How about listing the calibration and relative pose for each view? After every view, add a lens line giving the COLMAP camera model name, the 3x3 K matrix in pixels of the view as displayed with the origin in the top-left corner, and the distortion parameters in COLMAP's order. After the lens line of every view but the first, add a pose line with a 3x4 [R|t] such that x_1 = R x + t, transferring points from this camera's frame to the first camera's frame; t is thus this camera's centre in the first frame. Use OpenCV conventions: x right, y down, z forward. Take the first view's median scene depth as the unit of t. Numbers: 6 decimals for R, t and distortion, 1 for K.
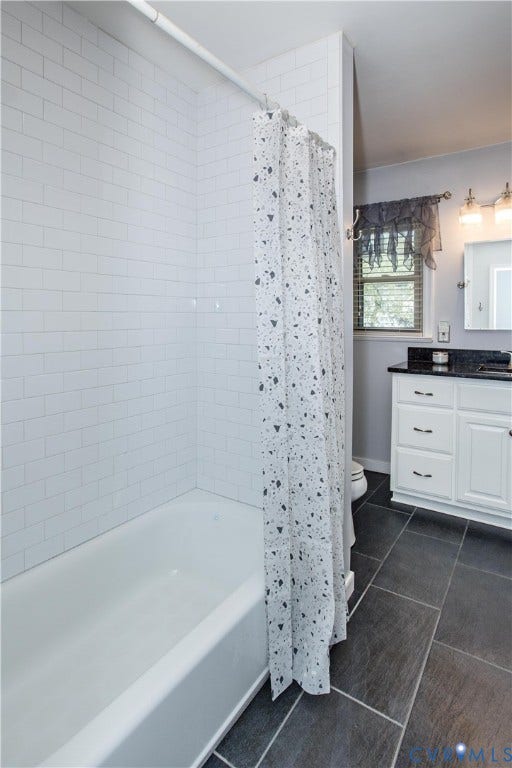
lens RADIAL K [[395.3, 0, 256.0], [0, 395.3, 384.0], [0, 0, 1]] dist [0.003921, 0.001173]
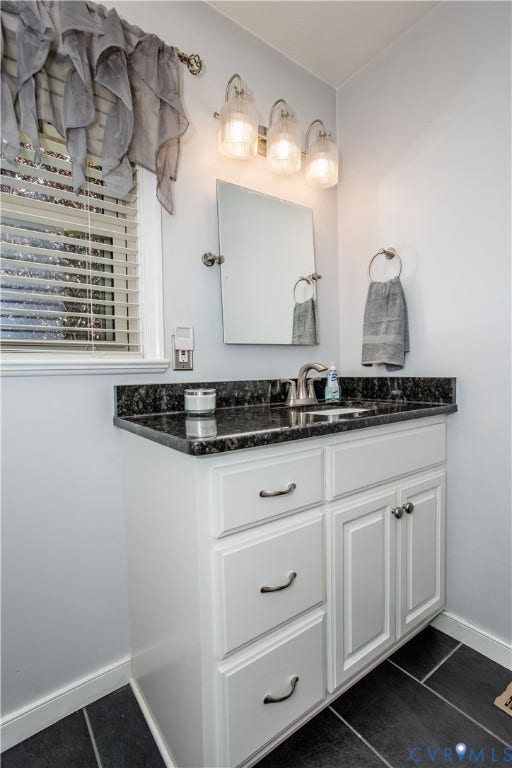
lens RADIAL K [[395.3, 0, 256.0], [0, 395.3, 384.0], [0, 0, 1]] dist [0.003921, 0.001173]
pose [[0.298217, -0.044533, 0.953459, 0.039131], [0.163237, 0.986574, -0.004977, -0.075392], [-0.940436, 0.157123, 0.301483, 0.811684]]
